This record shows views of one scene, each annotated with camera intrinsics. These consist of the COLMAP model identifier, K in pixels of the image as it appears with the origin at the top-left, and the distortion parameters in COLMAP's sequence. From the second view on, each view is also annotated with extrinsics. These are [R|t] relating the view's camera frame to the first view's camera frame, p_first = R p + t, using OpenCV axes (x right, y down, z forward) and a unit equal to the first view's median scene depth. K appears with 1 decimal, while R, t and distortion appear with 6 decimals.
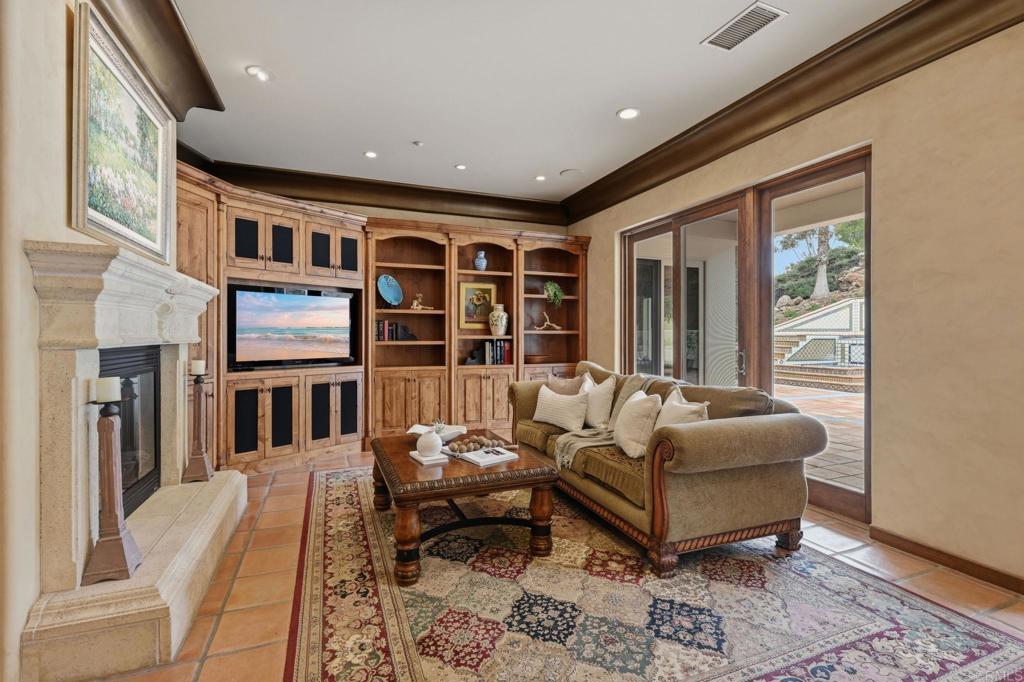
lens RADIAL K [[475.3, 0, 518.4], [0, 475.3, 337.2], [0, 0, 1]] dist [-0.000802, 0.000627]
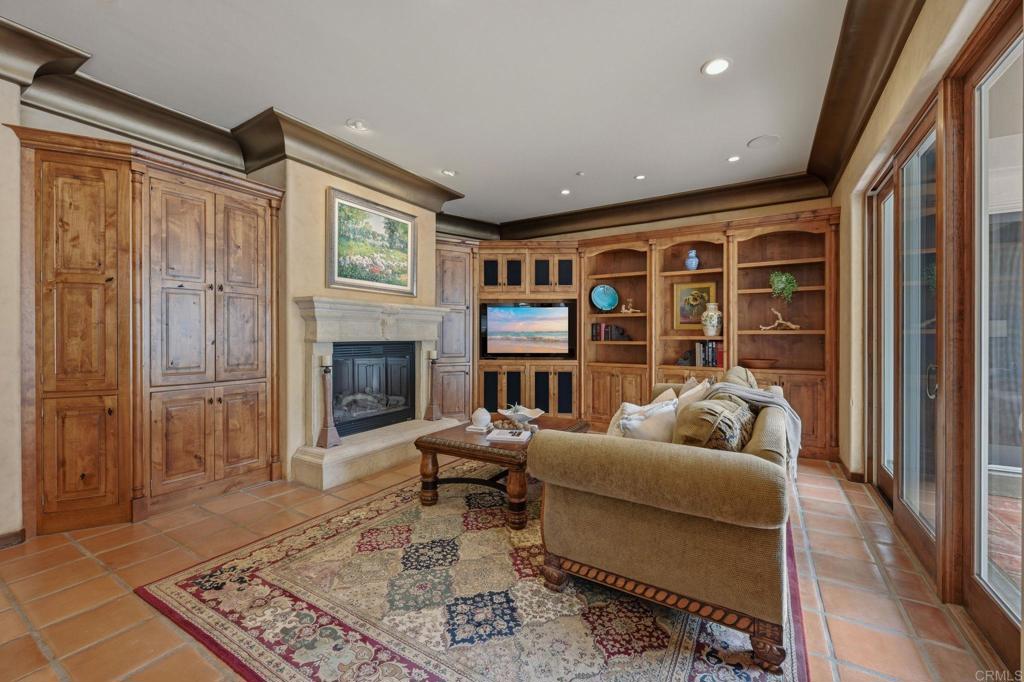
lens RADIAL K [[422.5, 0, 511.5], [0, 422.5, 339.3], [0, 0, 1]] dist [0.003447, 0.000015]
pose [[0.582415, 0.006788, -0.812864, 0.545561], [-0.002549, 0.999975, 0.006524, -0.002580], [0.812888, -0.001728, 0.582418, 0.249501]]
